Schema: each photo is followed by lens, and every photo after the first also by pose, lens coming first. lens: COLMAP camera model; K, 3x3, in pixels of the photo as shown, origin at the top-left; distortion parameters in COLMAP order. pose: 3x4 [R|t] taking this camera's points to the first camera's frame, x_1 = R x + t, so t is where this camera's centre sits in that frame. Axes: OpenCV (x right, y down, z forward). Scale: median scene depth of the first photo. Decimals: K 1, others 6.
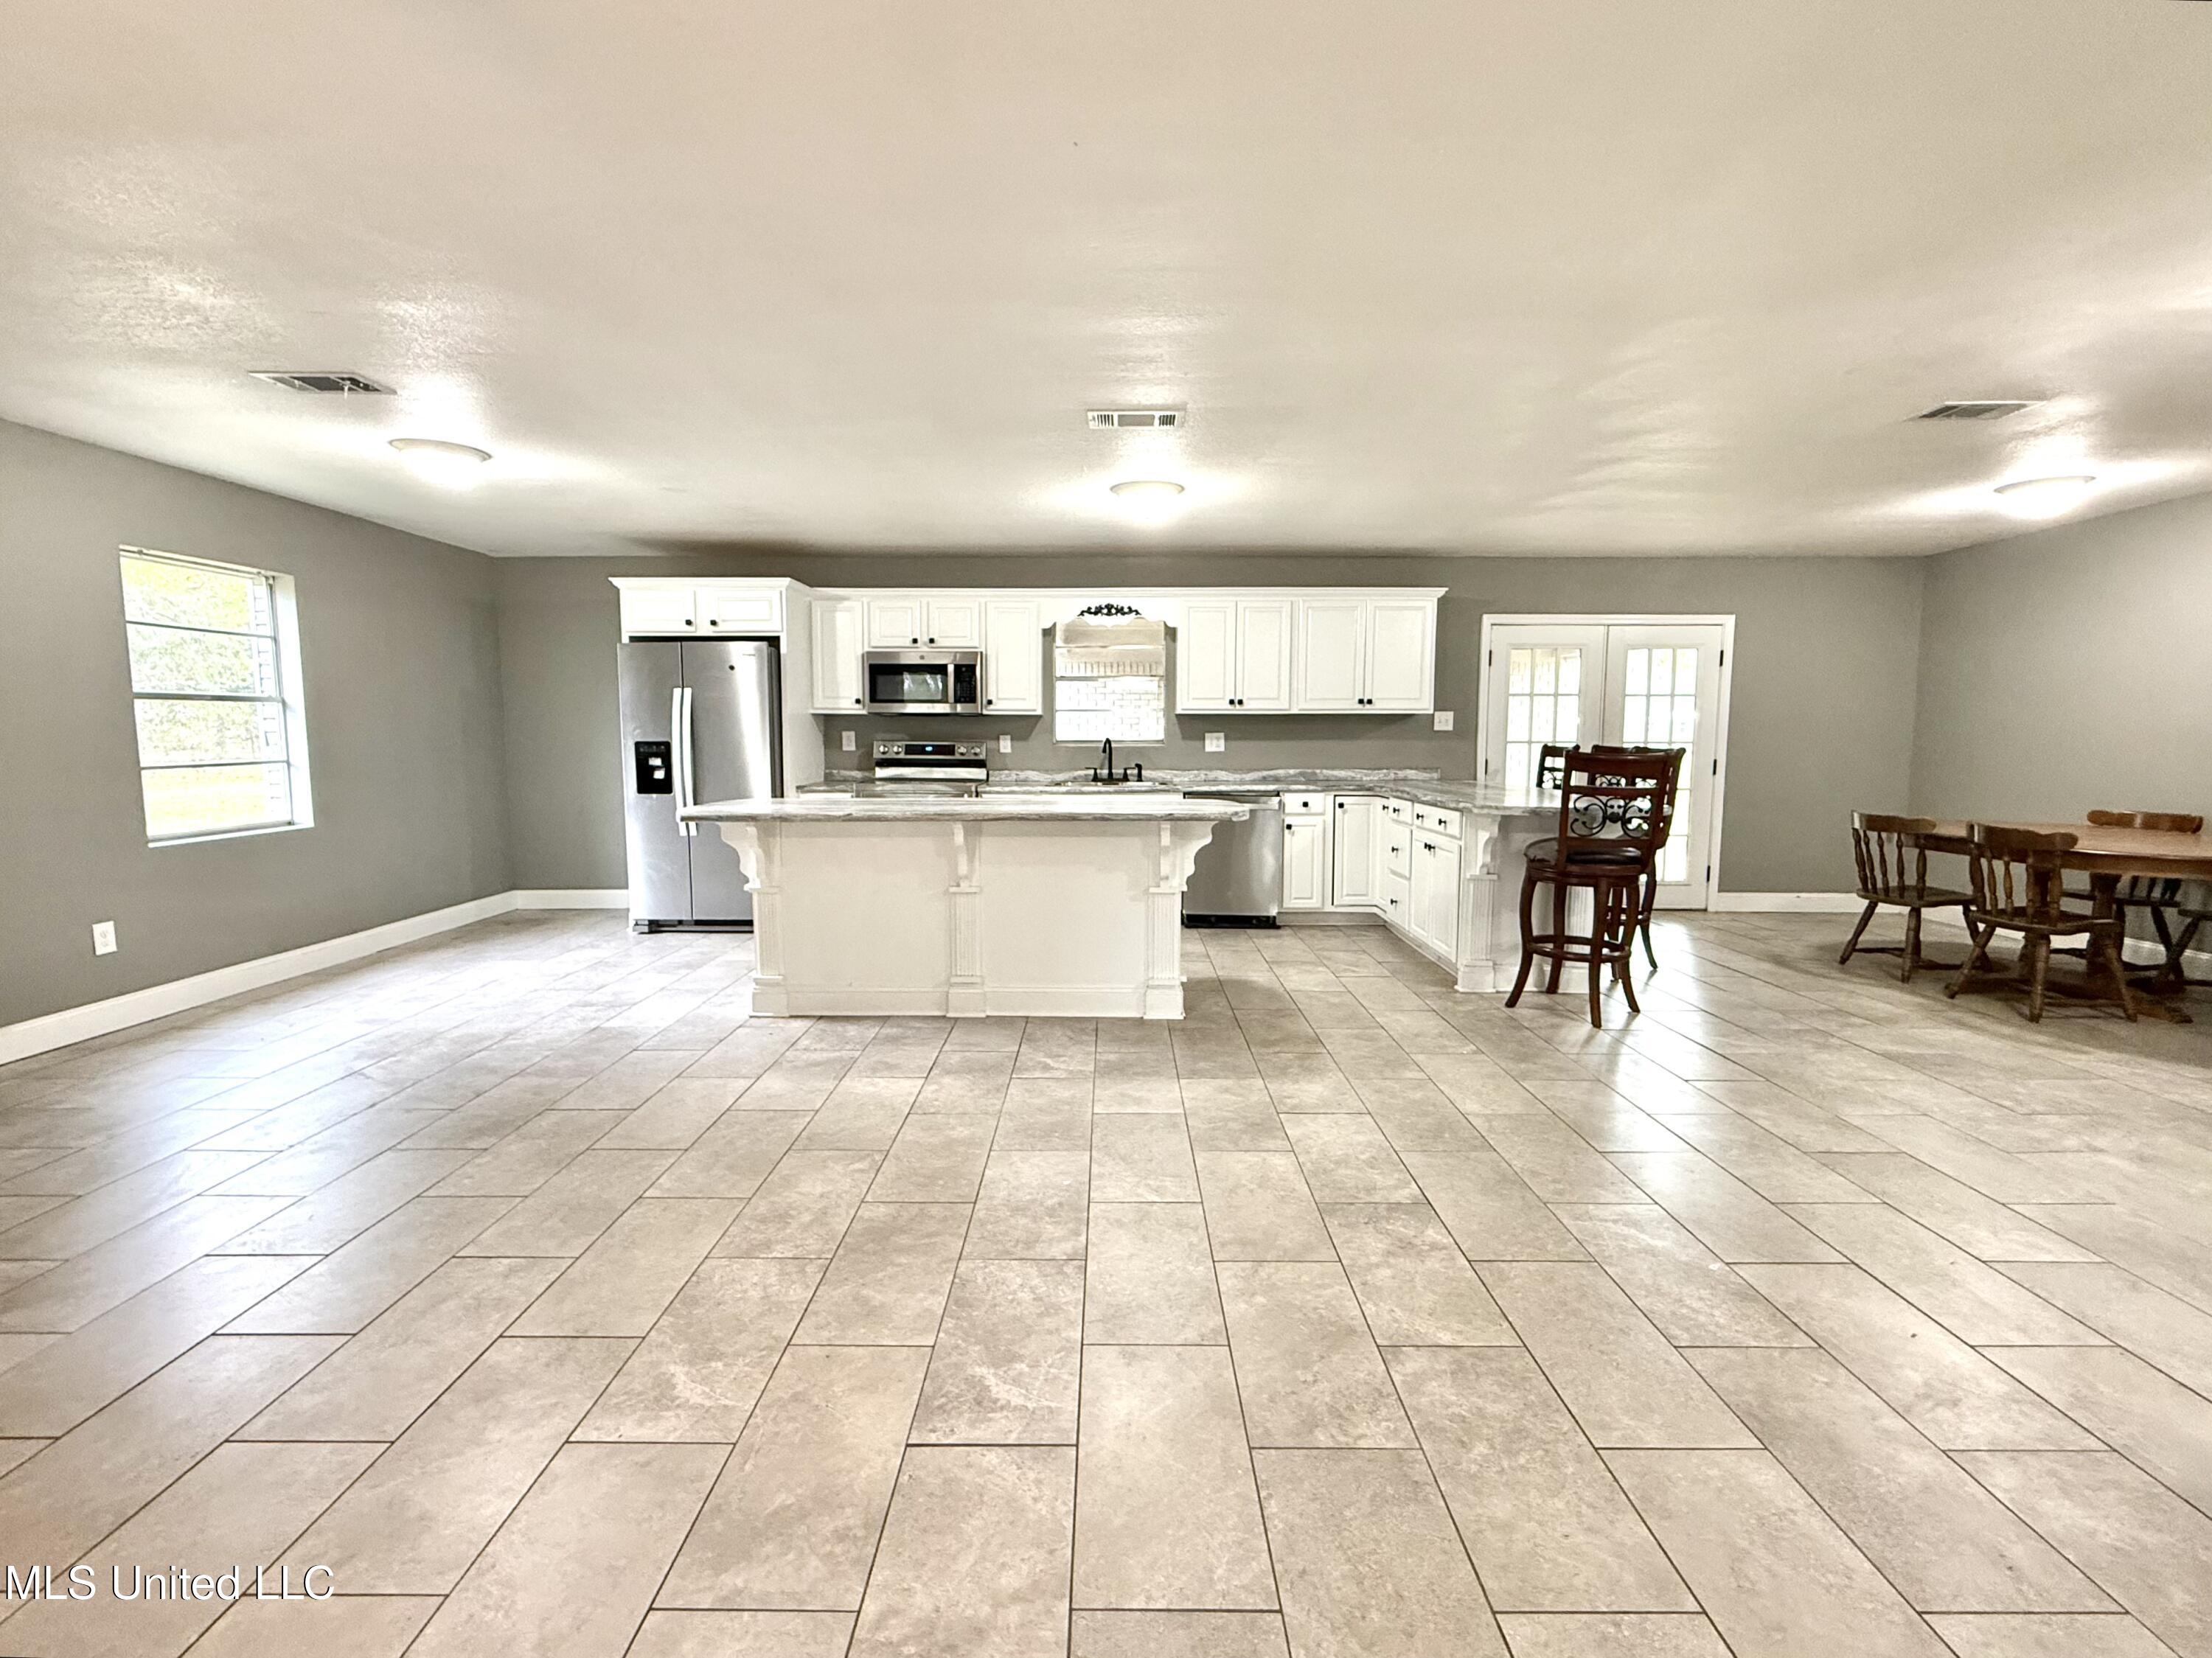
lens RADIAL K [[983.1, 0, 1112.3], [0, 983.1, 817.9], [0, 0, 1]] dist [0.001306, 0.000251]
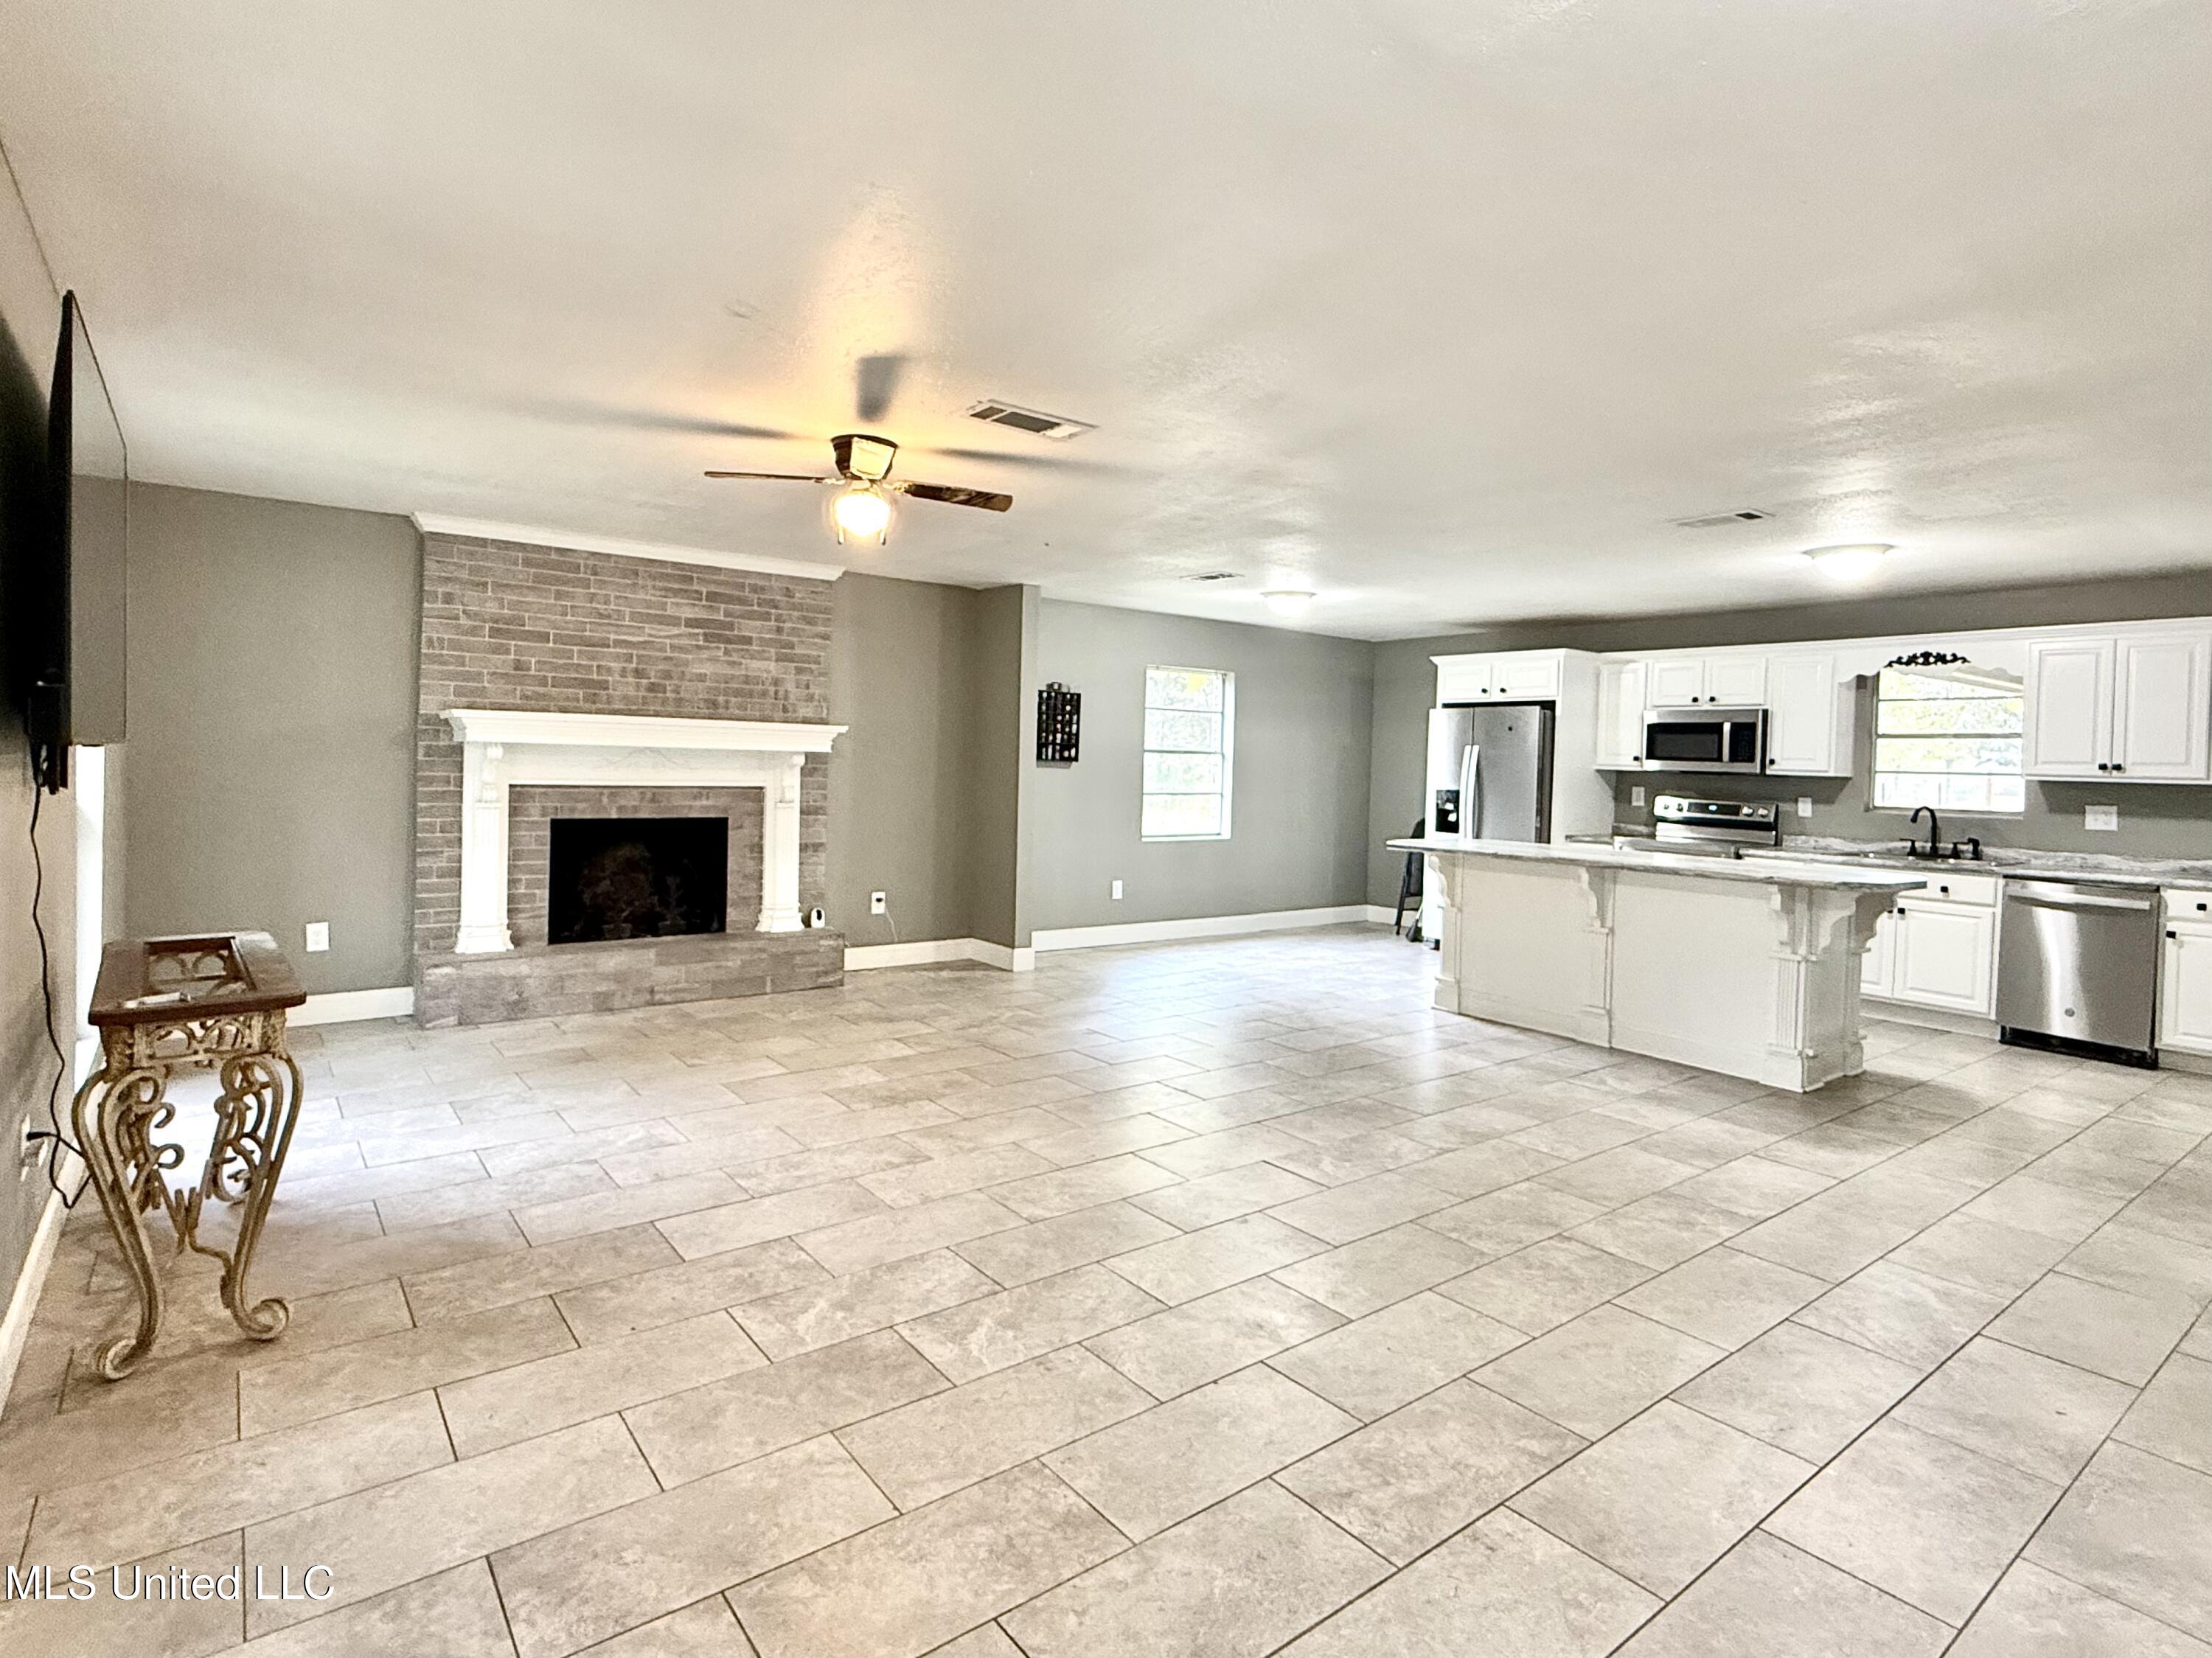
lens RADIAL K [[1151.4, 0, 1109.2], [0, 1151.4, 775.5], [0, 0, 1]] dist [0.001660, -0.000353]
pose [[0.616620, 0.027508, -0.786780, 0.449784], [-0.098923, 0.994175, -0.042770, 0.007615], [0.781021, 0.104204, 0.615749, -0.228049]]
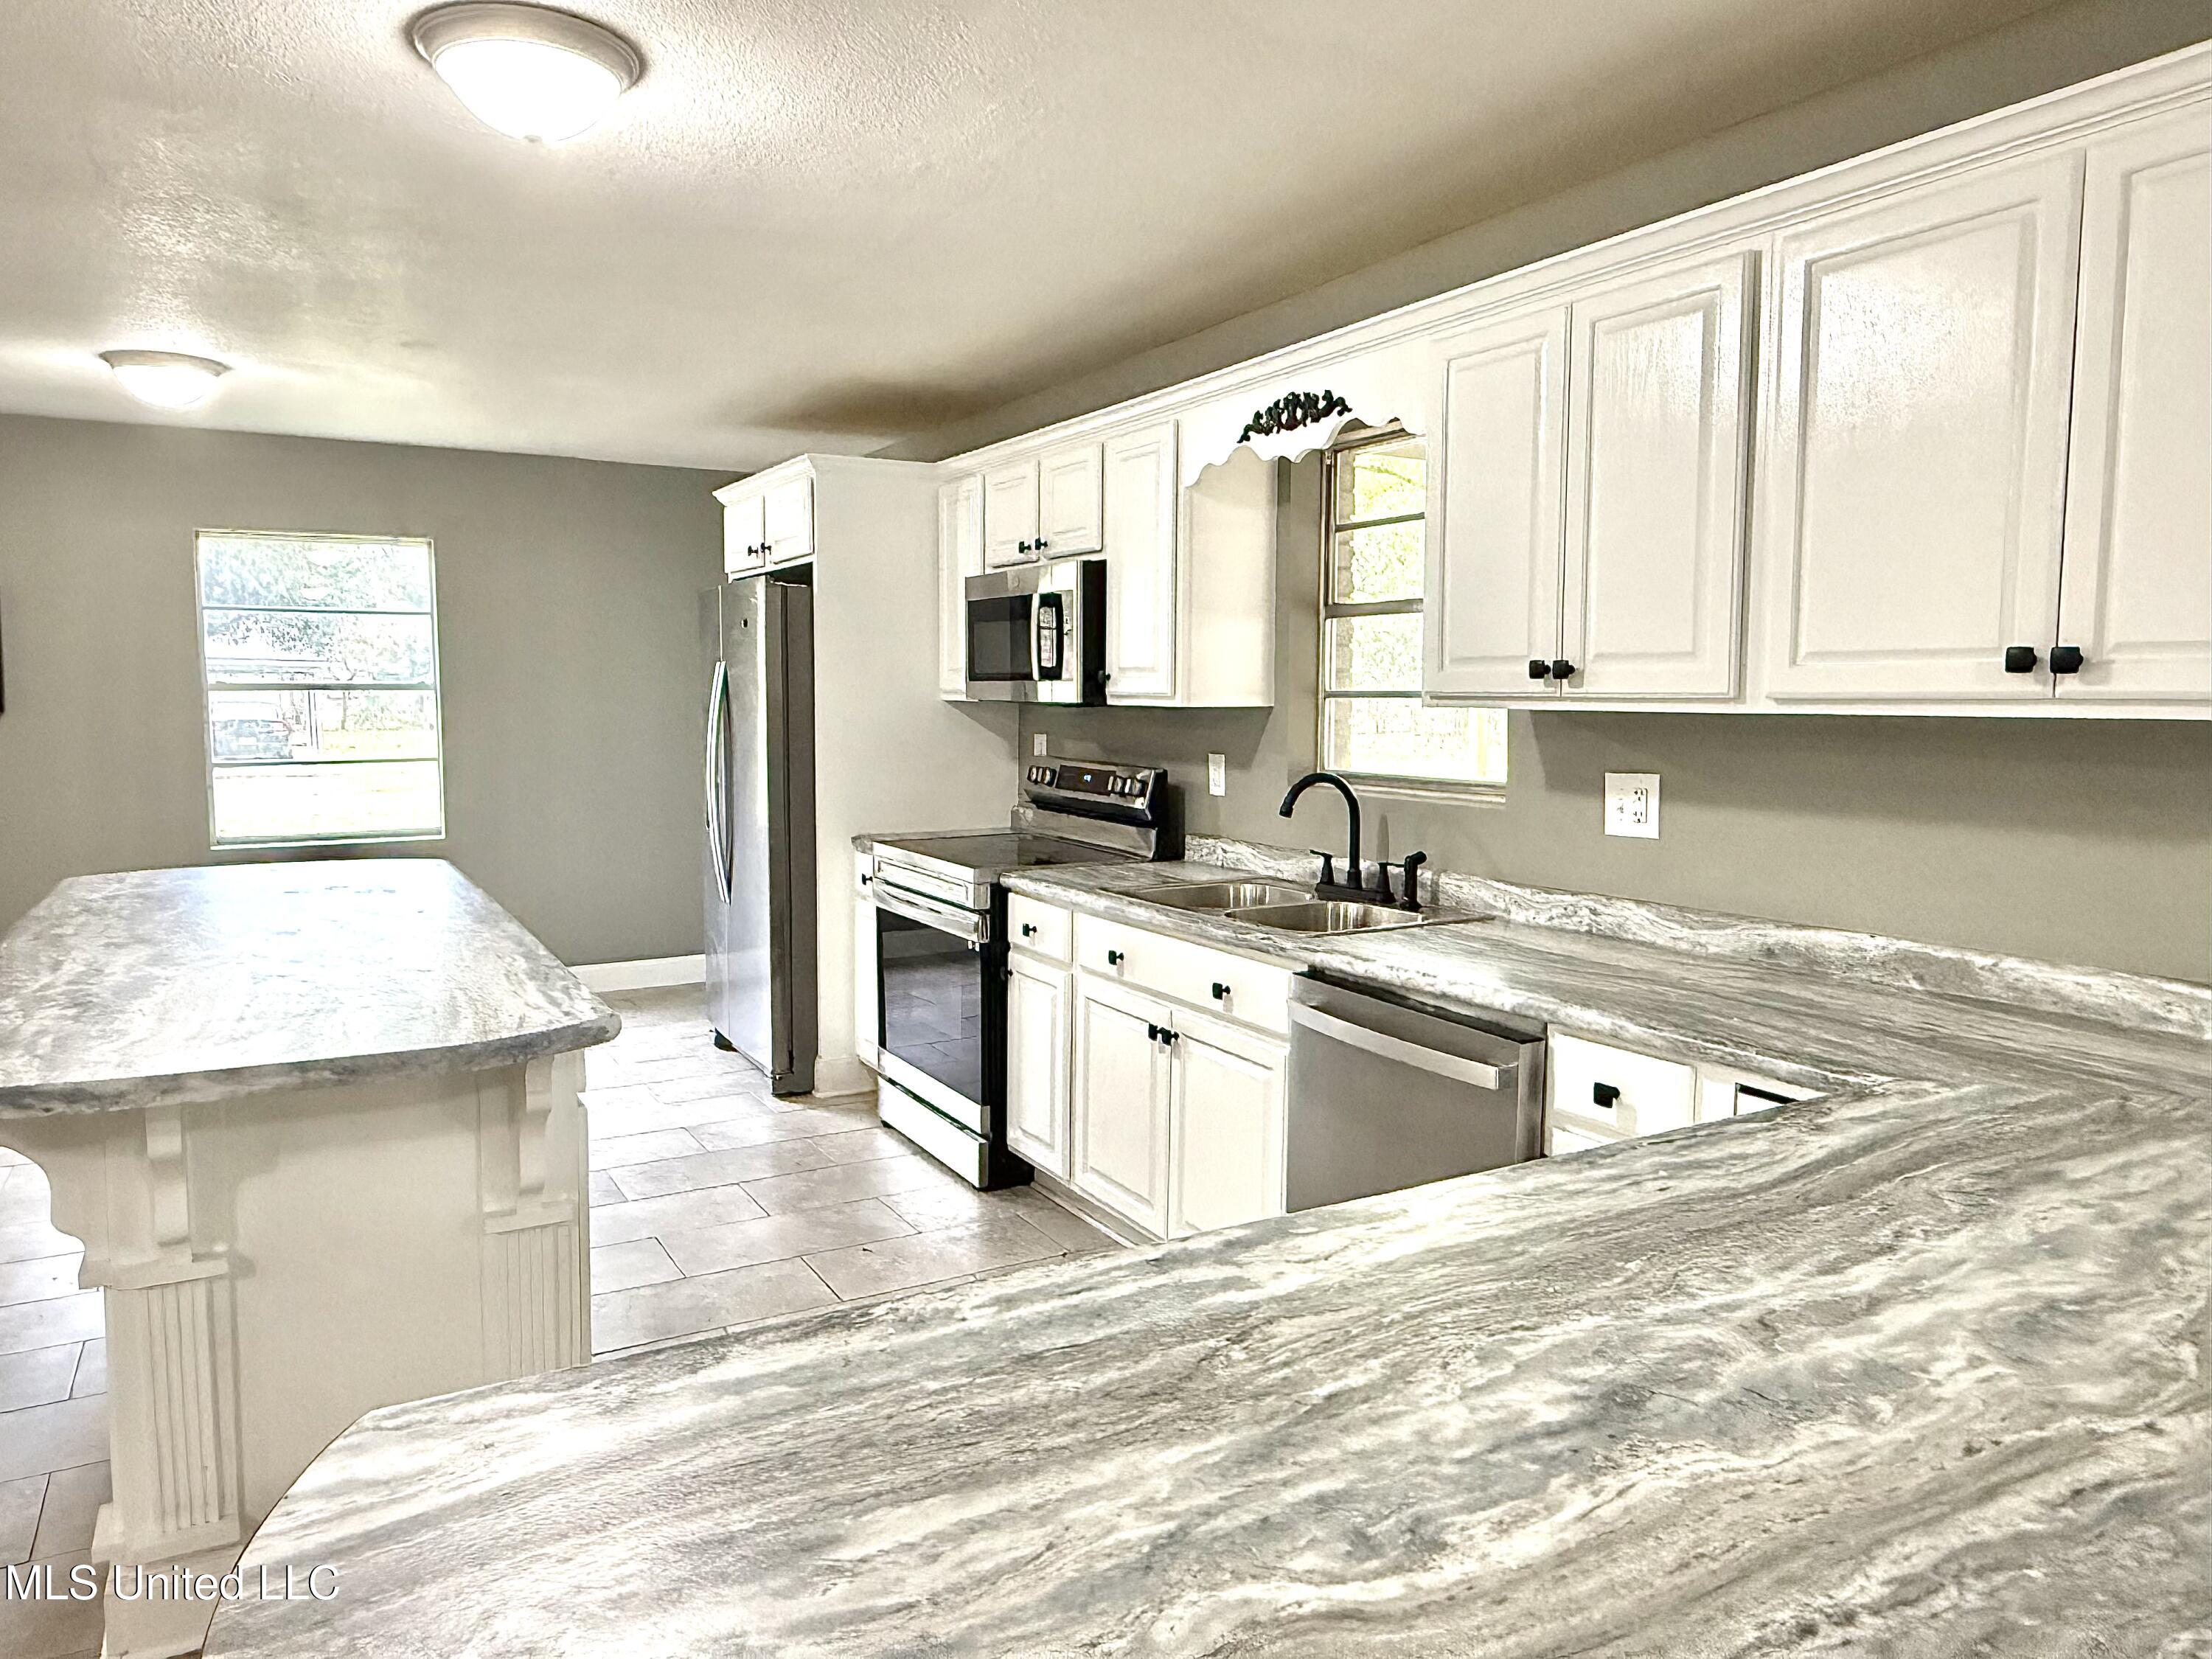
lens RADIAL K [[1434.5, 0, 1091.1], [0, 1434.5, 821.4], [0, 0, 1]] dist [-0.009432, -0.001711]
pose [[0.503045, 0.080979, -0.860458, 0.523414], [-0.082993, 0.995526, 0.045170, -0.104743], [0.860266, 0.048689, 0.507515, 0.866214]]
